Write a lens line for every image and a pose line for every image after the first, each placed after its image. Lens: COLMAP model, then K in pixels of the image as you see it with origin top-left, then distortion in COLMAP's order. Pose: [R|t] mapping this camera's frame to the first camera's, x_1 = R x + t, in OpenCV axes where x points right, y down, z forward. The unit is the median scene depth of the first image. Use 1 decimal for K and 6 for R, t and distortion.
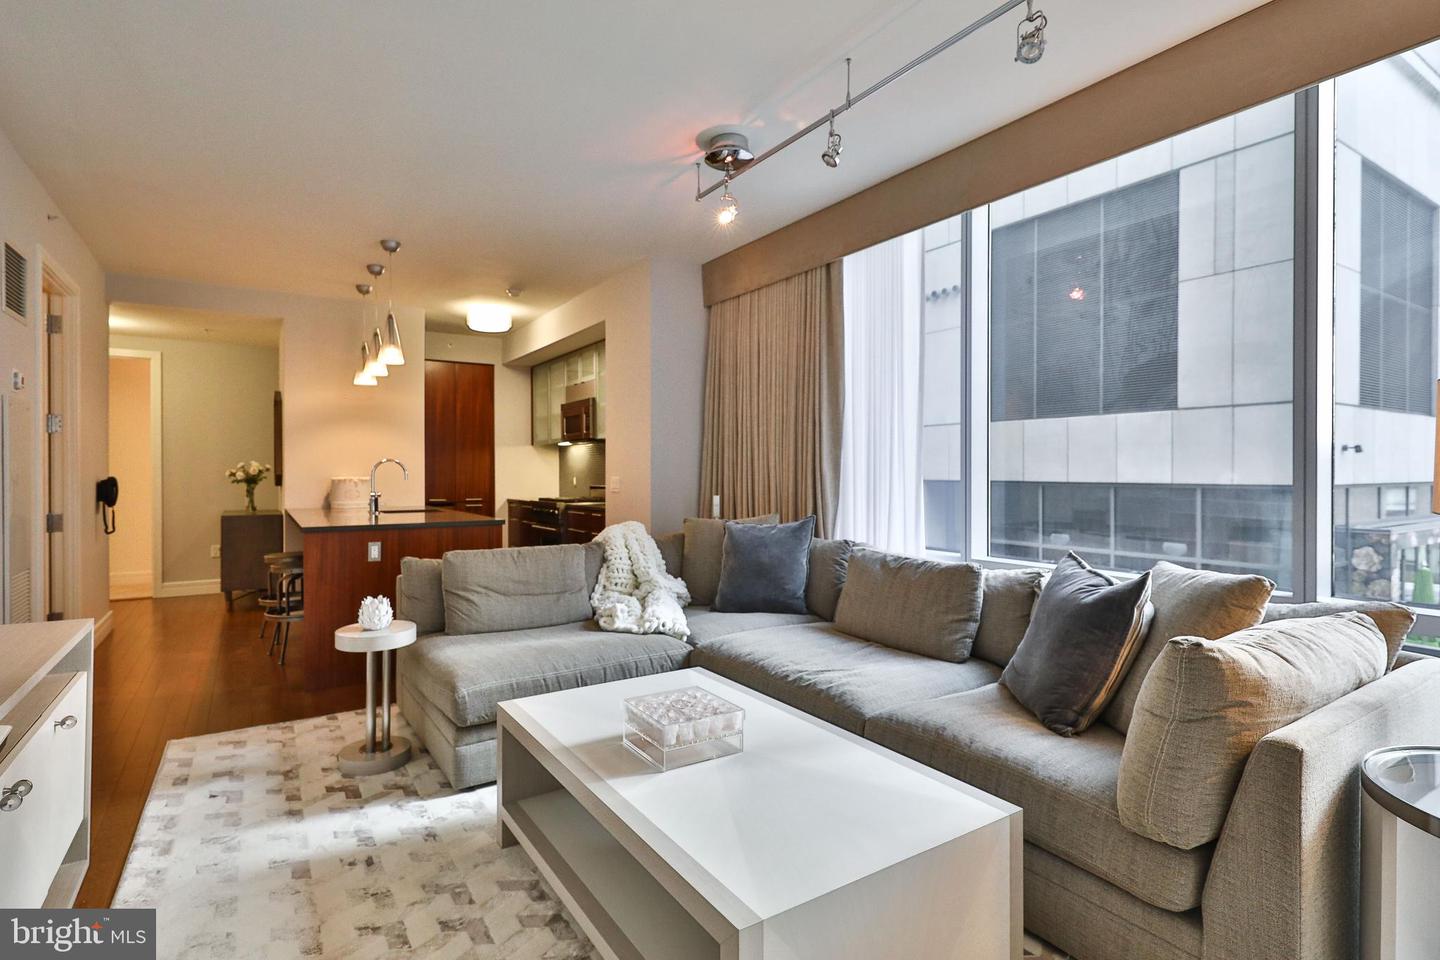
lens RADIAL K [[717.2, 0, 720.0], [0, 717.2, 480.0], [0, 0, 1]] dist [-0.002471, -0.000871]
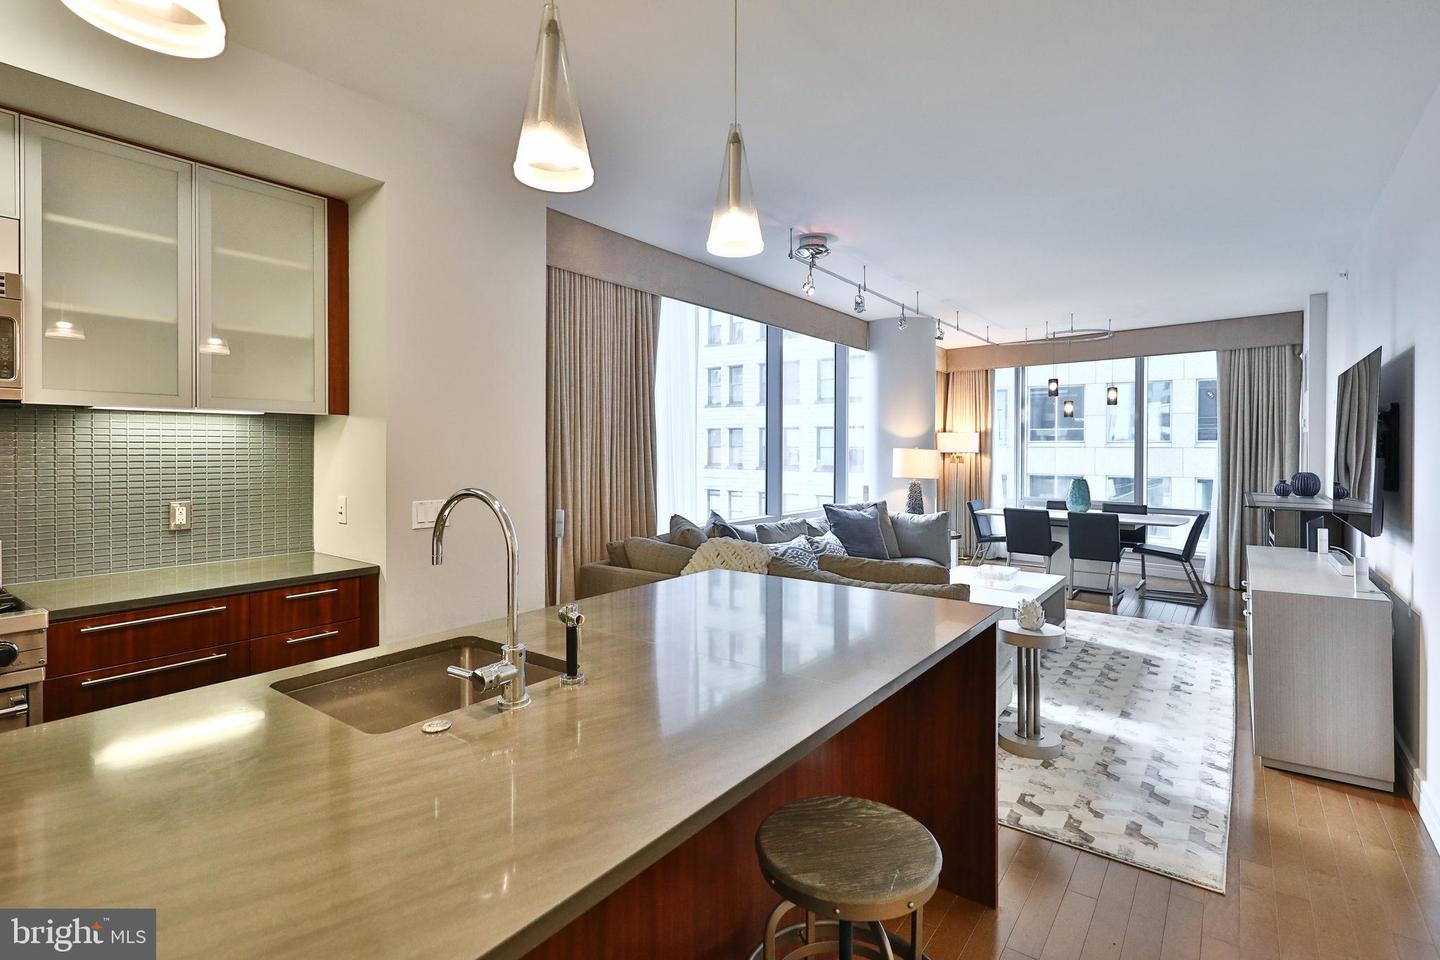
lens RADIAL K [[698.7, 0, 713.5], [0, 698.7, 471.5], [0, 0, 1]] dist [0.002974, 0.000625]
pose [[-0.344868, -0.029161, 0.938198, -0.590811], [0.003734, 0.999467, 0.032438, -0.034934], [-0.938644, 0.014690, -0.344575, 0.816930]]
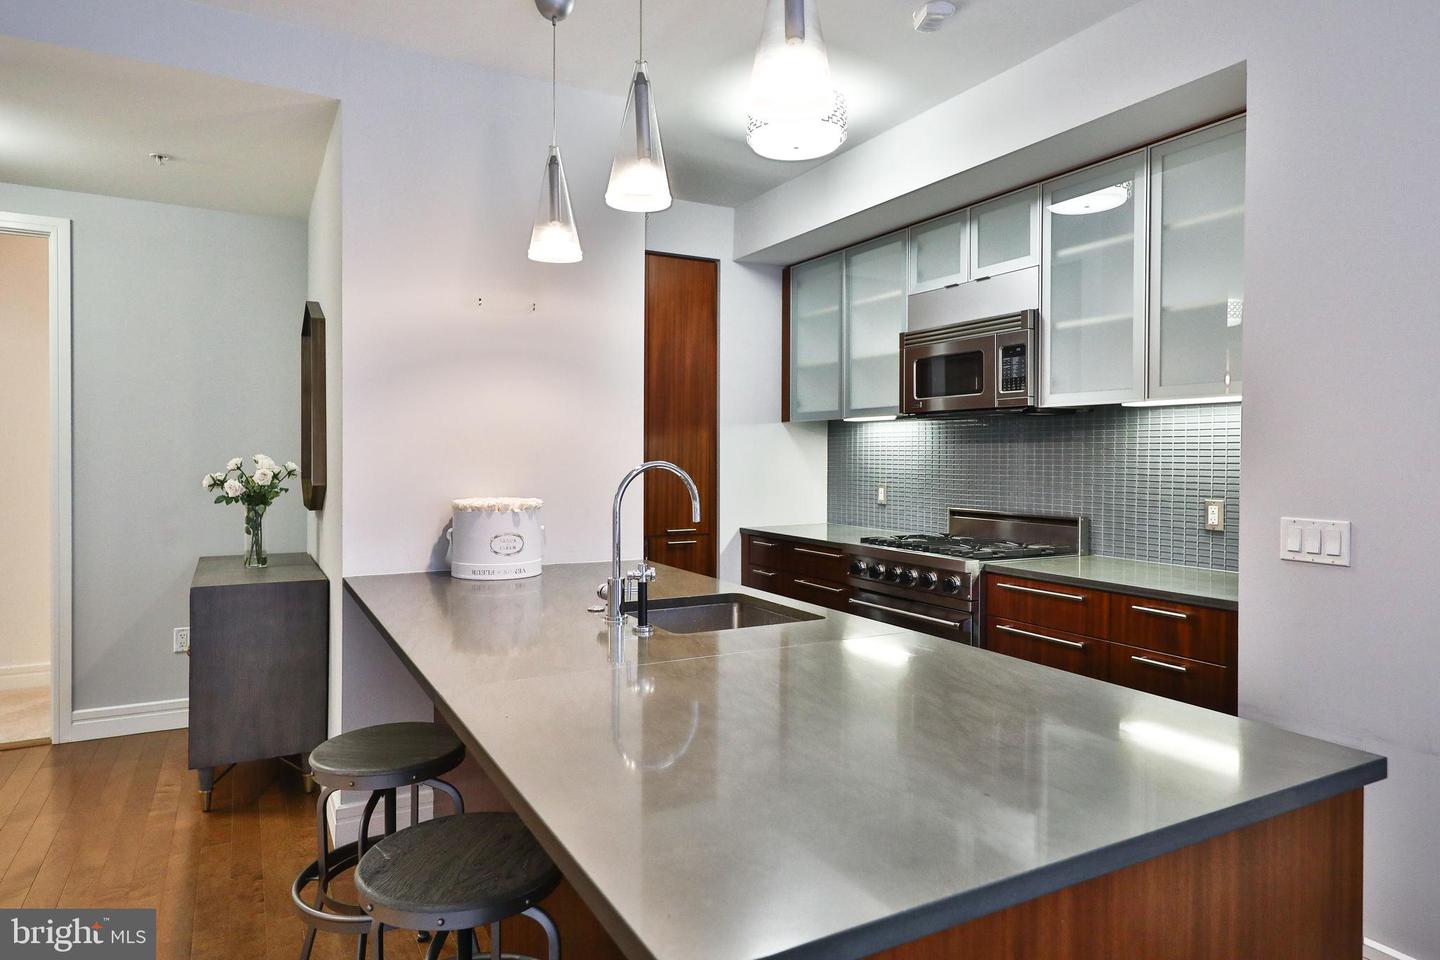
lens RADIAL K [[839.8, 0, 693.9], [0, 839.8, 465.2], [0, 0, 1]] dist [0.006040, 0.002663]
pose [[0.996465, 0.006445, -0.083766, -0.334738], [-0.006400, 0.999979, 0.000807, -0.022106], [0.083769, -0.000268, 0.996485, 0.493373]]
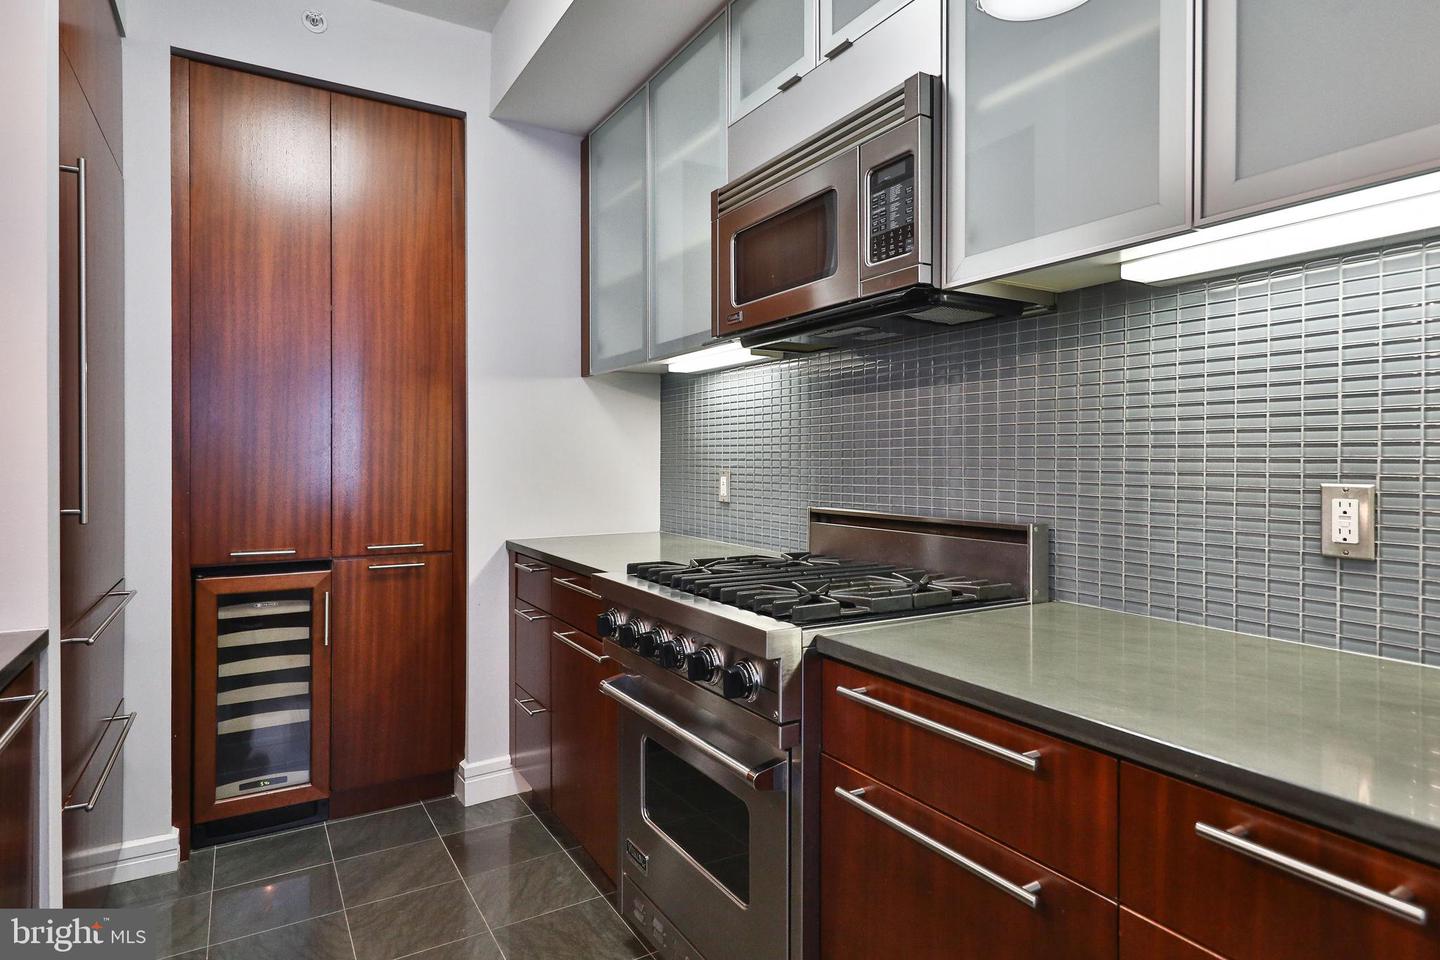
lens RADIAL K [[777.3, 0, 718.8], [0, 777.3, 468.7], [0, 0, 1]] dist [0.017586, 0.000430]
pose [[0.999217, 0.001102, -0.039547, -0.226933], [-0.001102, 0.999999, 0.000031, -0.007965], [0.039547, 0.000013, 0.999218, 0.787993]]
